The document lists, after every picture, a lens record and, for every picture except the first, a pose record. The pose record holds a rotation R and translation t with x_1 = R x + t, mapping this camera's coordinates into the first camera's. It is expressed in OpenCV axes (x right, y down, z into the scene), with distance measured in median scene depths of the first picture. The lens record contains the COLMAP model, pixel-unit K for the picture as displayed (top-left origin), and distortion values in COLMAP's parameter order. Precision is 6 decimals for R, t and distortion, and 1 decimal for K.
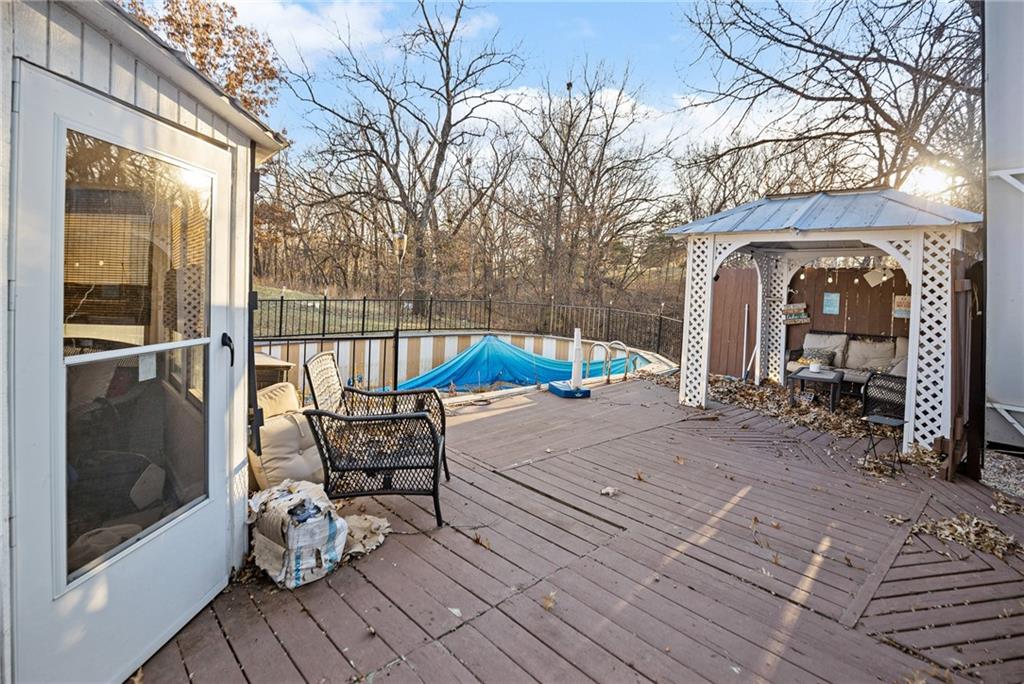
lens RADIAL K [[518.8, 0, 510.5], [0, 518.8, 335.3], [0, 0, 1]] dist [0.000944, 0.000388]
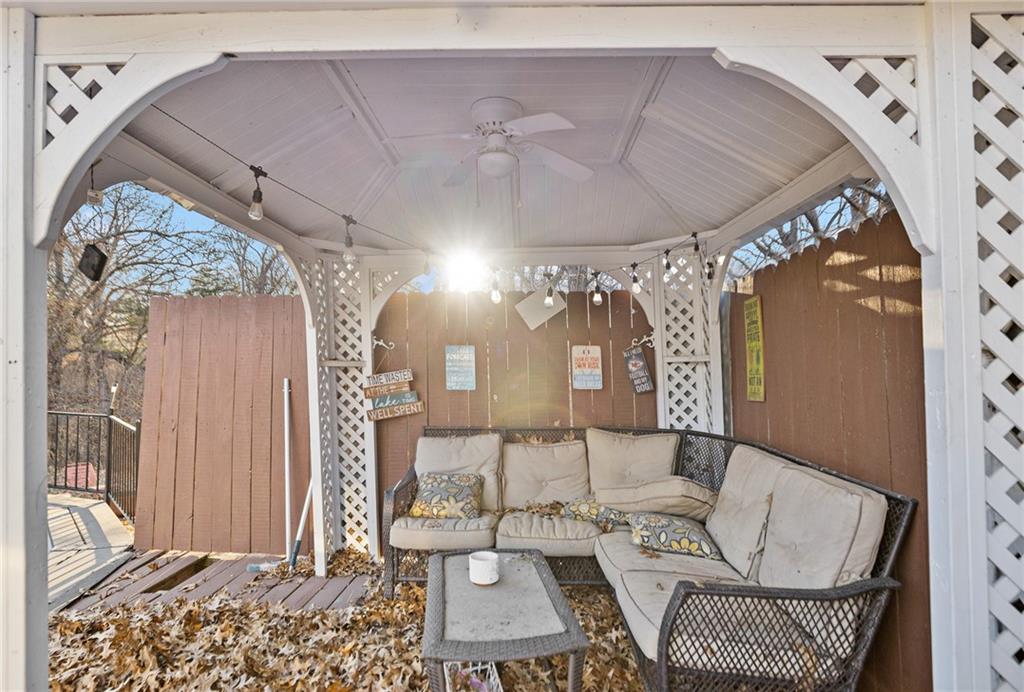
lens RADIAL K [[520.9, 0, 509.7], [0, 520.9, 341.9], [0, 0, 1]] dist [-0.000415, -0.000114]
pose [[0.706574, -0.004759, 0.707624, 0.302933], [0.098707, 0.990864, -0.091897, -0.035037], [-0.700722, 0.134779, 0.700588, 0.607644]]
